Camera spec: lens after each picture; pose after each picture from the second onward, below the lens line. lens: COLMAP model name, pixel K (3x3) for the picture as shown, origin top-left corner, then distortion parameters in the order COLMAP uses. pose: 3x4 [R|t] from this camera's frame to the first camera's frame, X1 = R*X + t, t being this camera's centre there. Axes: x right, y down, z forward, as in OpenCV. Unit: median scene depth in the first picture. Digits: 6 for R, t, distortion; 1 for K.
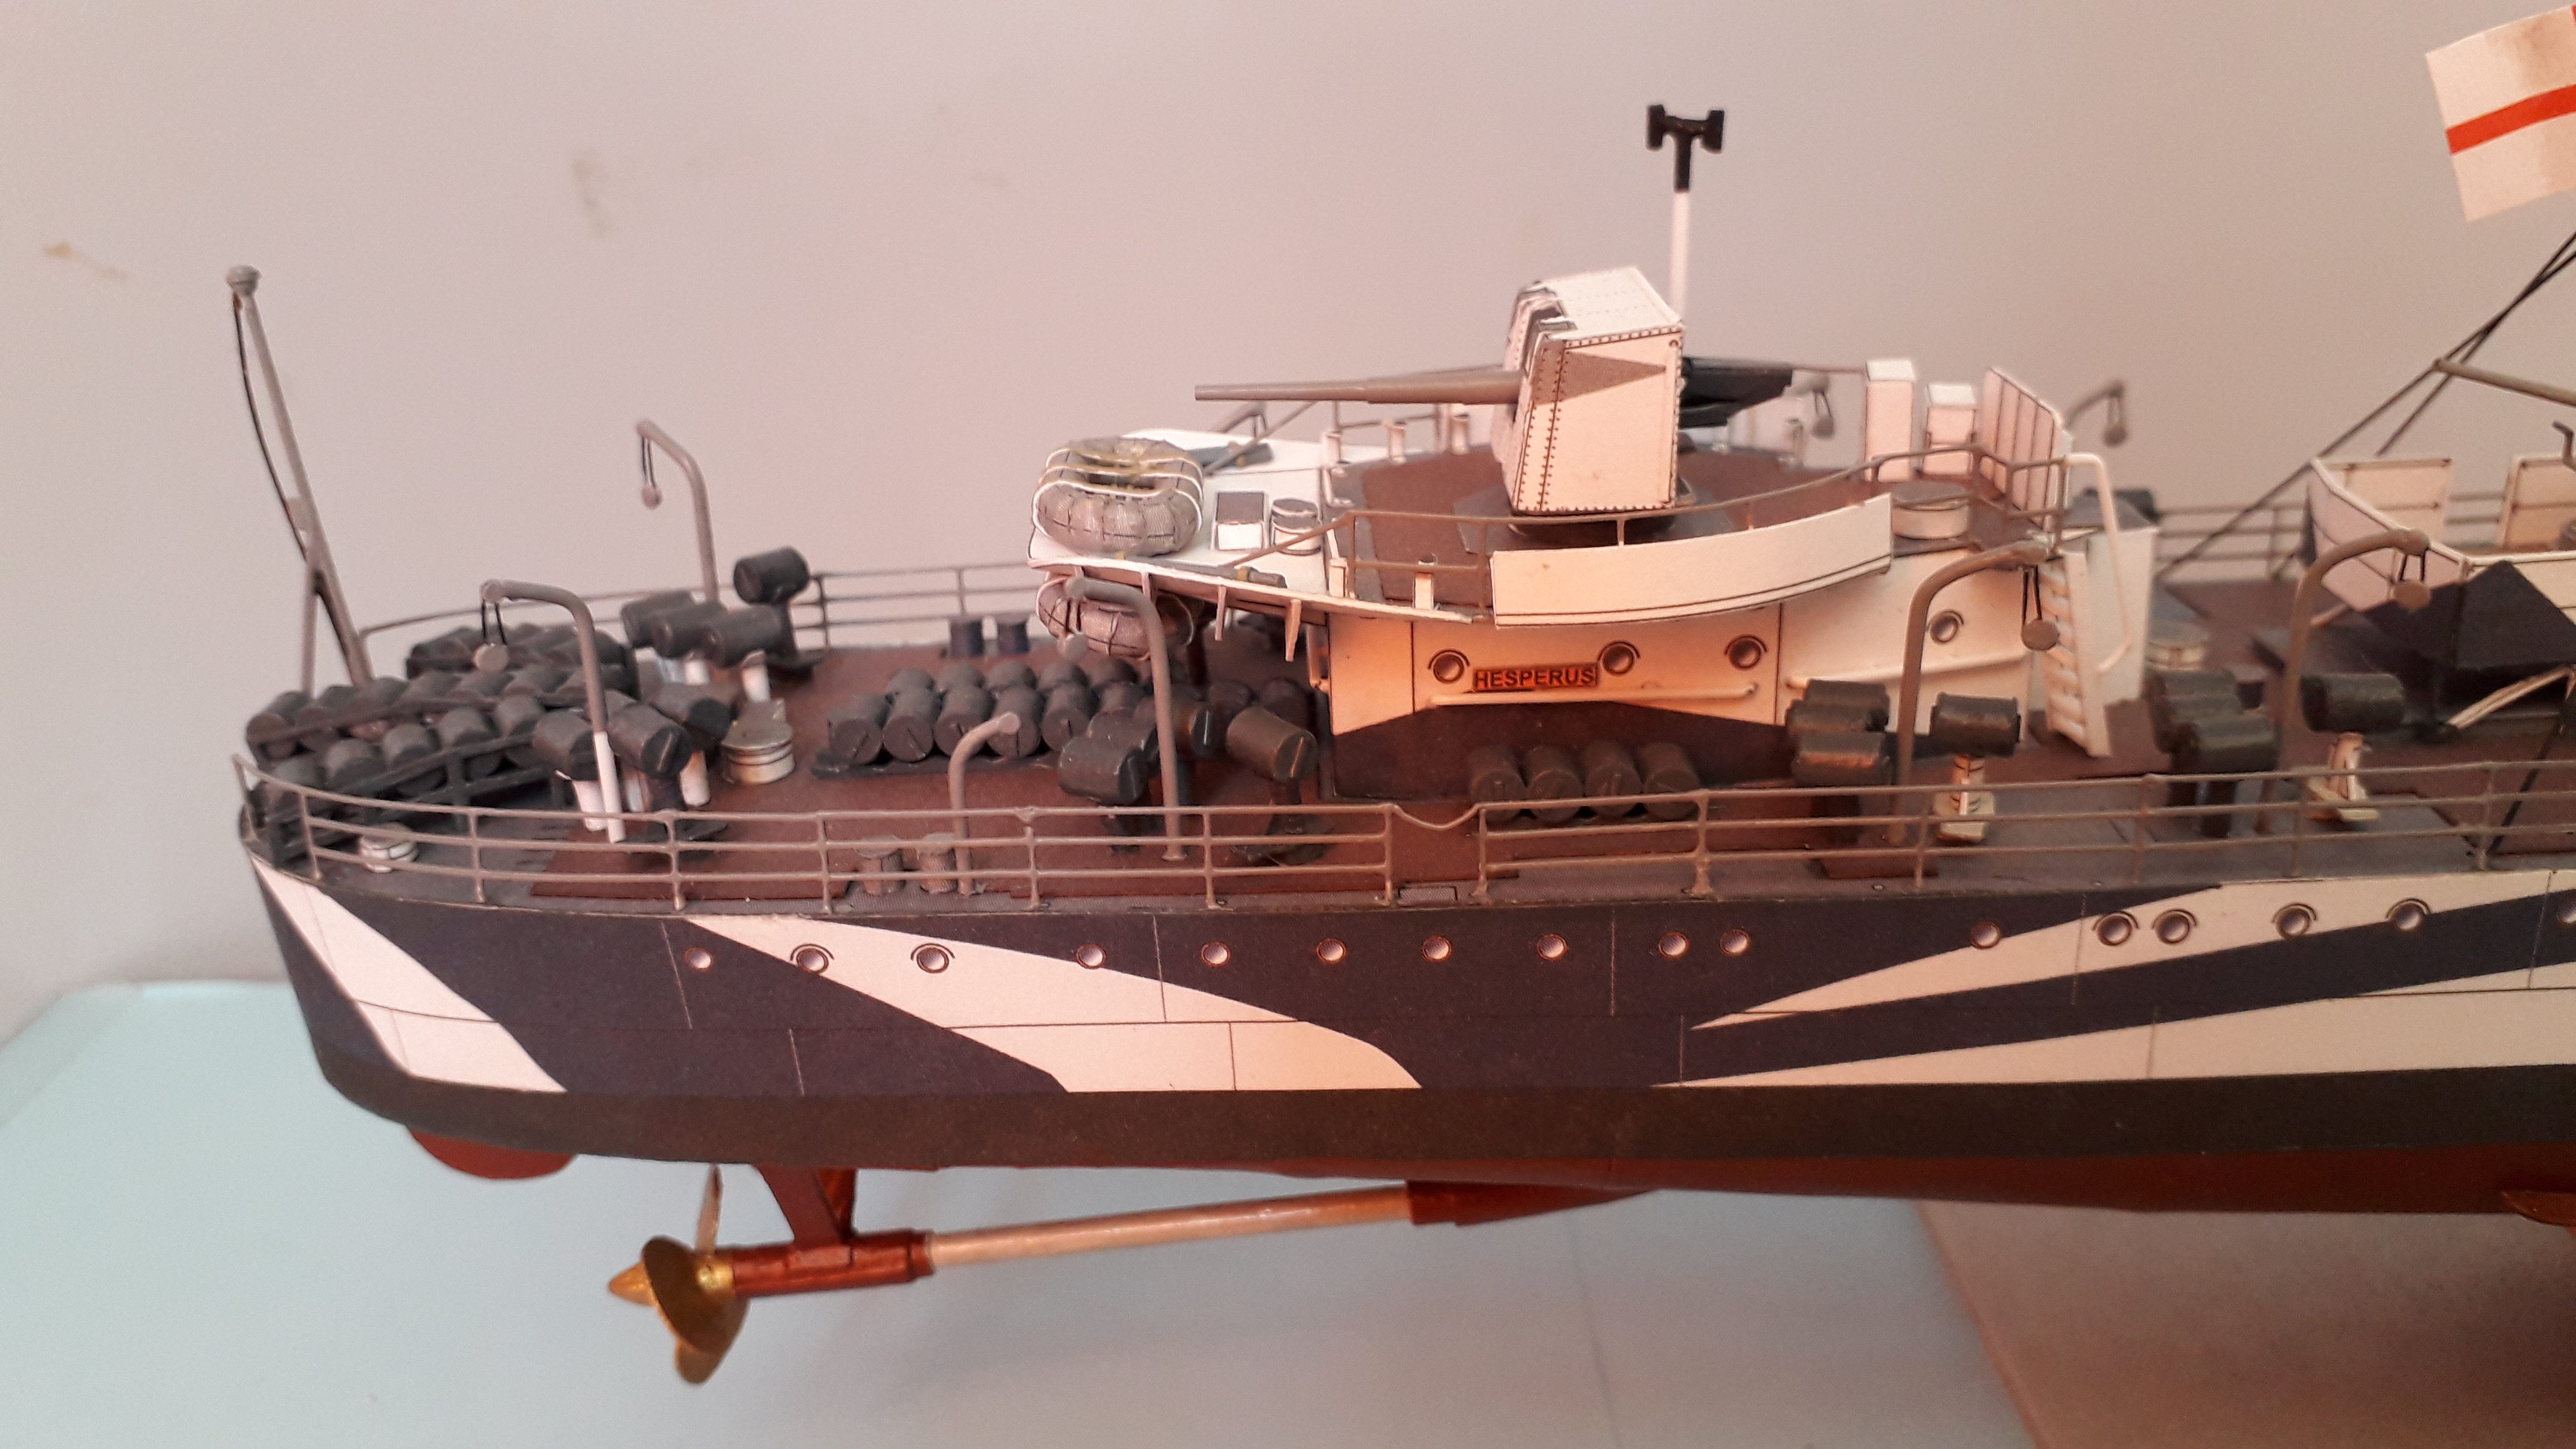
lens RADIAL K [[2253.7, 0, 1251.0], [0, 2253.7, 663.8], [0, 0, 1]] dist [-0.011201, -0.013260]
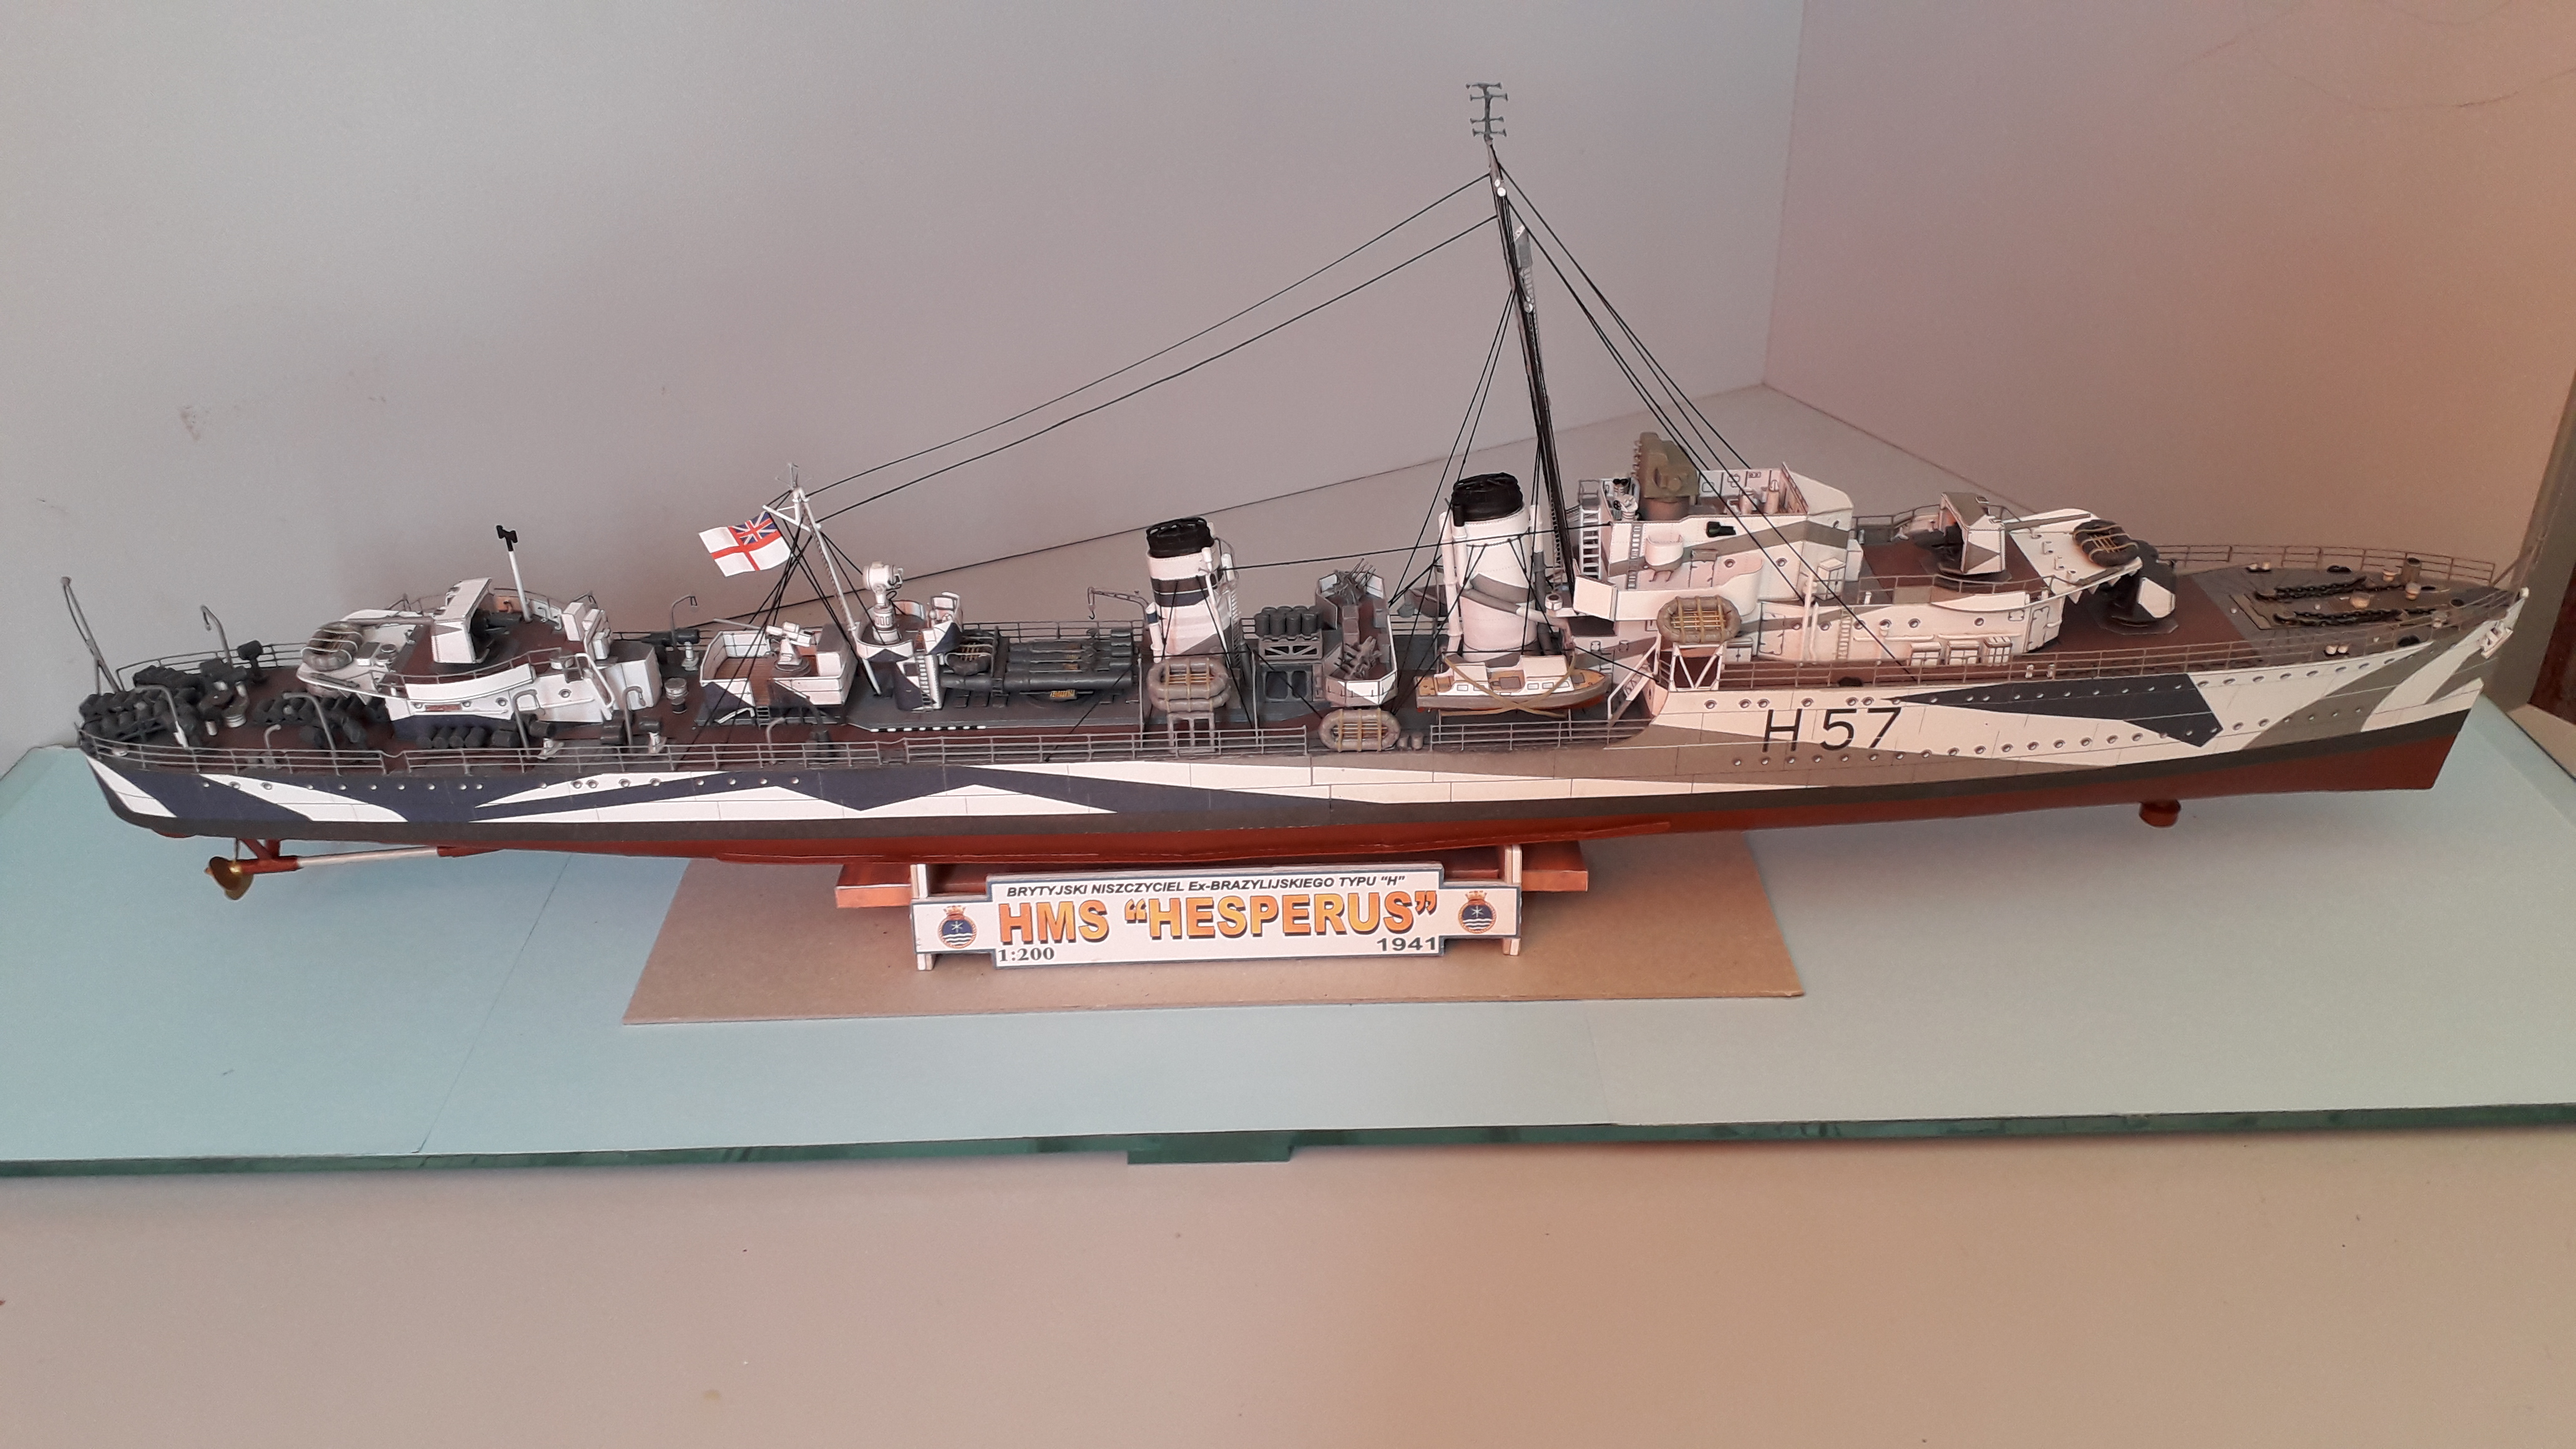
lens RADIAL K [[2128.8, 0, 1272.6], [0, 2128.8, 694.7], [0, 0, 1]] dist [0.144363, -0.386845]
pose [[0.999382, 0.011838, 0.033092, 1.301820], [-0.017316, 0.985209, 0.170481, -0.606711], [-0.030584, -0.170949, 0.984805, -2.341192]]
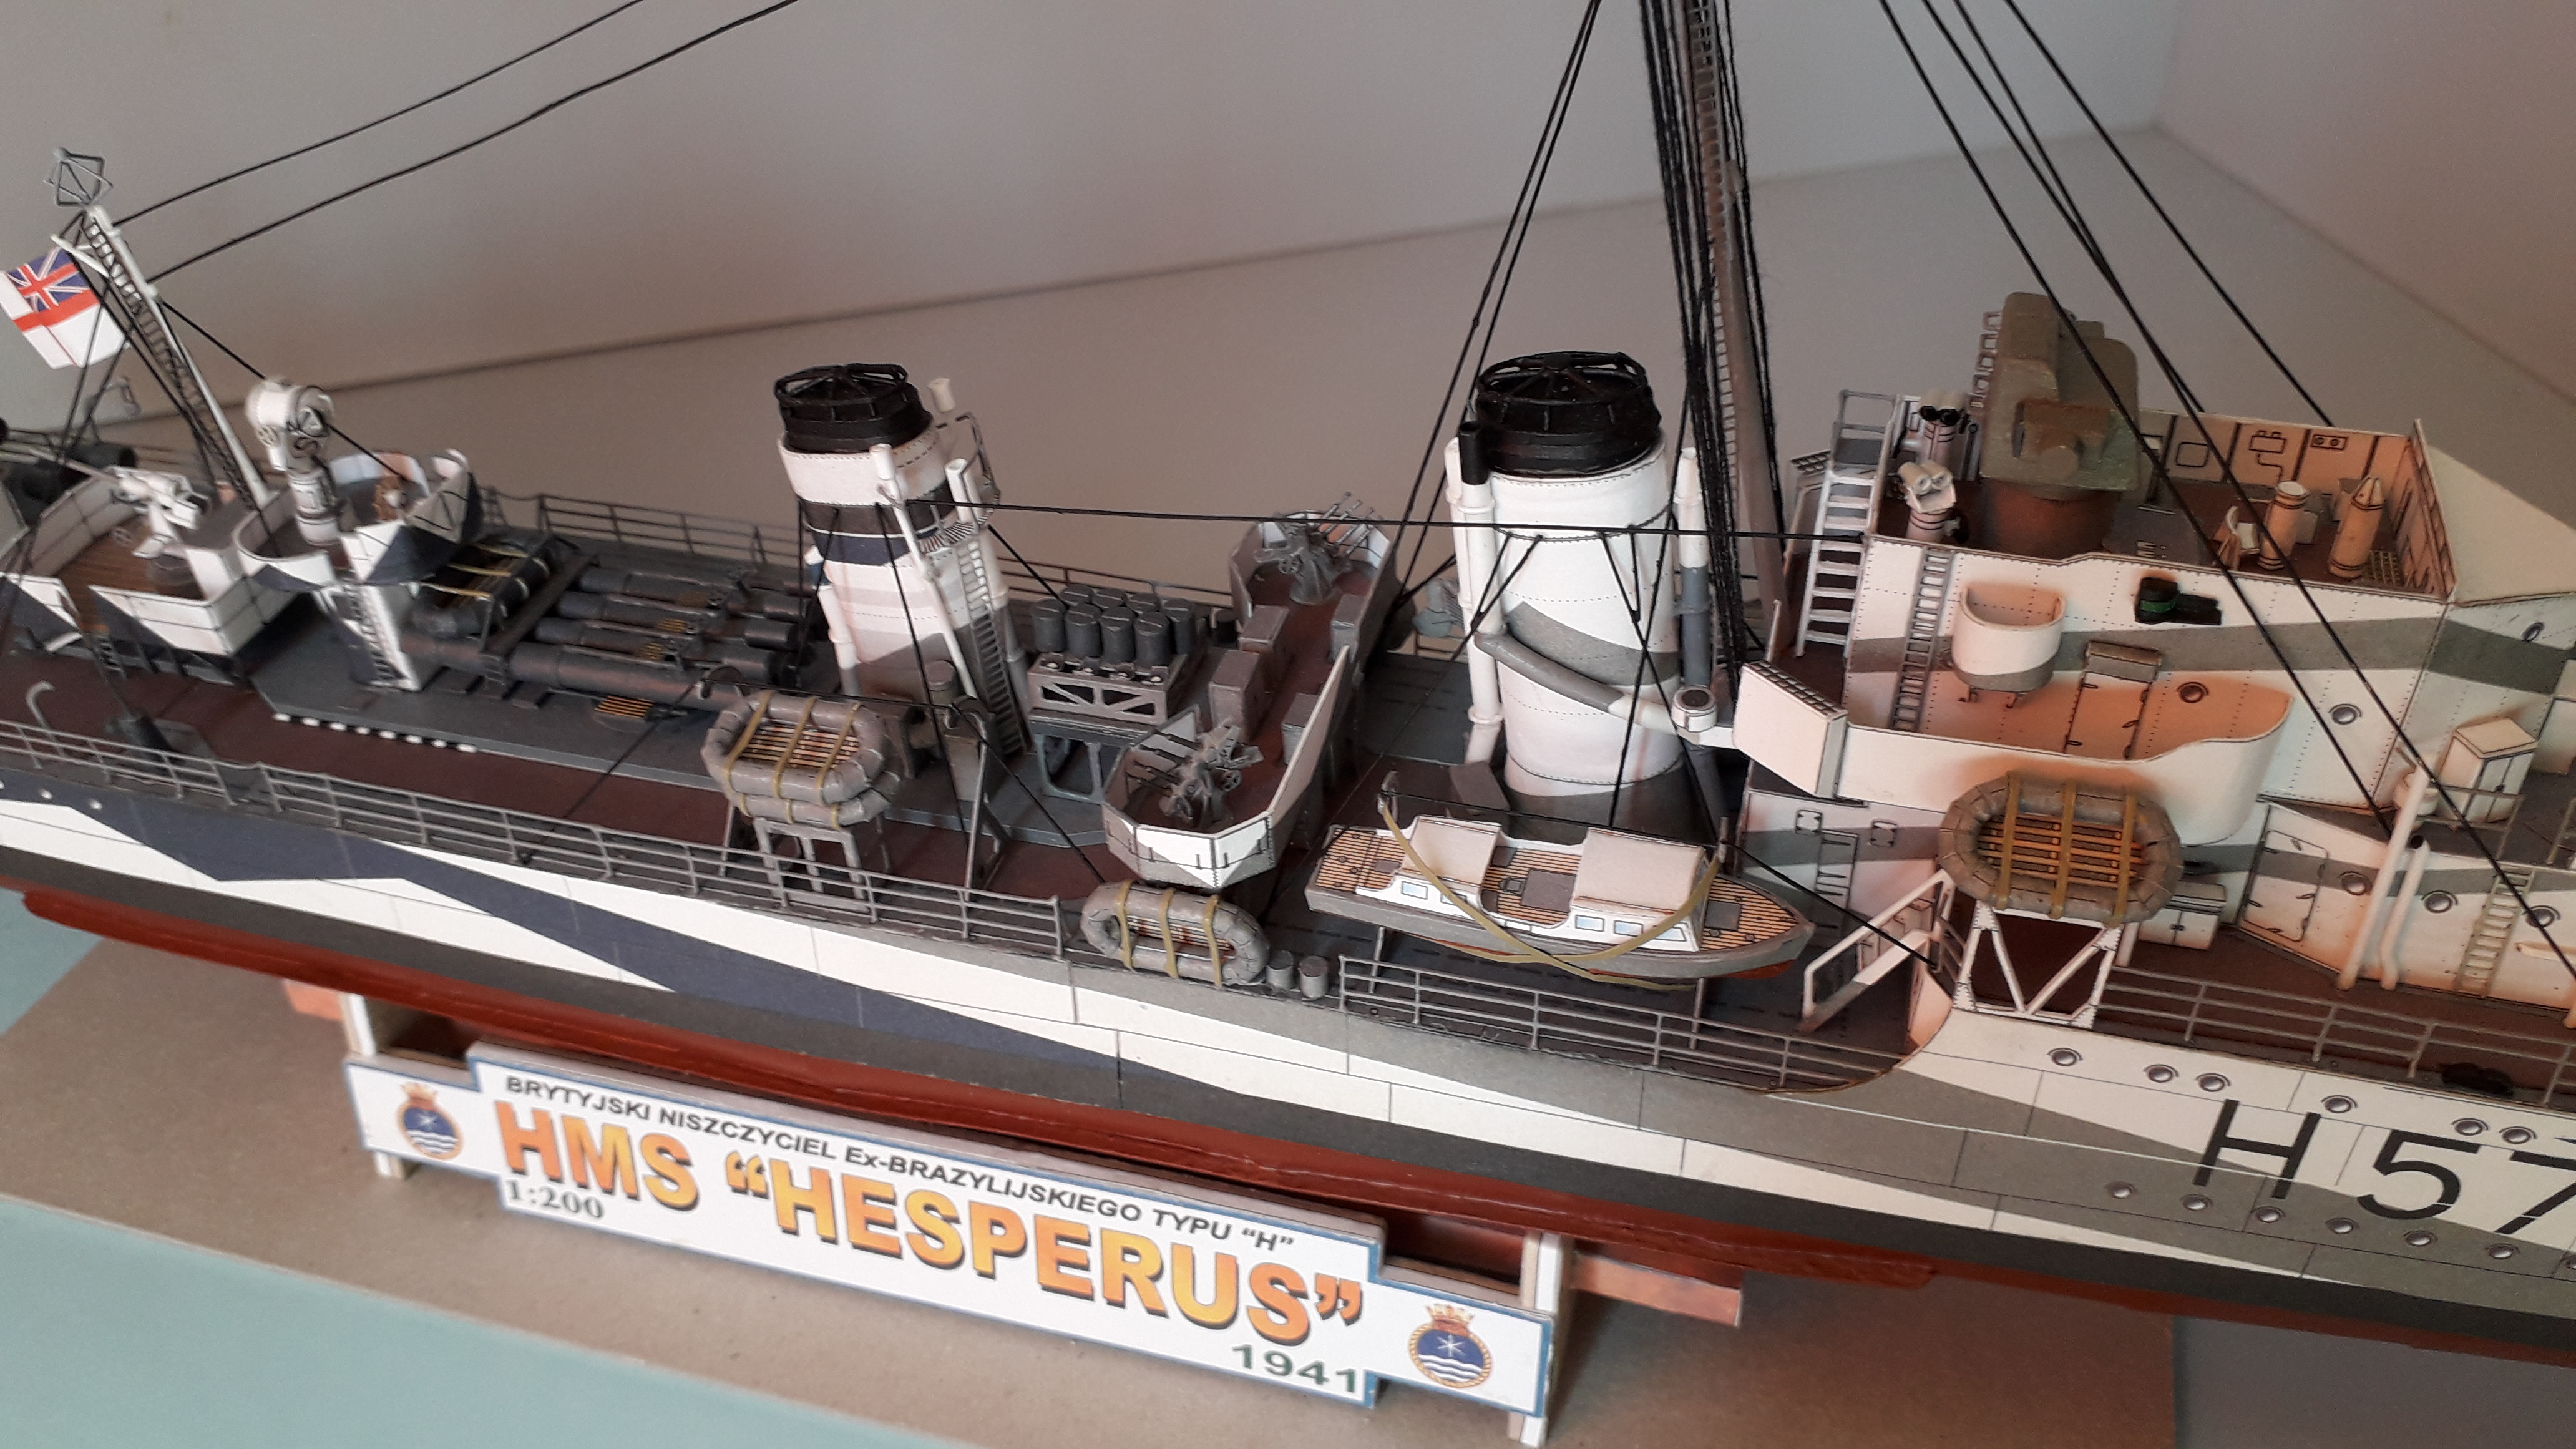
lens RADIAL K [[2128.8, 0, 1272.6], [0, 2128.8, 694.7], [0, 0, 1]] dist [0.144363, -0.386845]
pose [[0.960468, 0.176342, -0.215416, 1.872041], [-0.103507, 0.944527, 0.311698, -0.576182], [0.258431, -0.277079, 0.925441, -0.344357]]
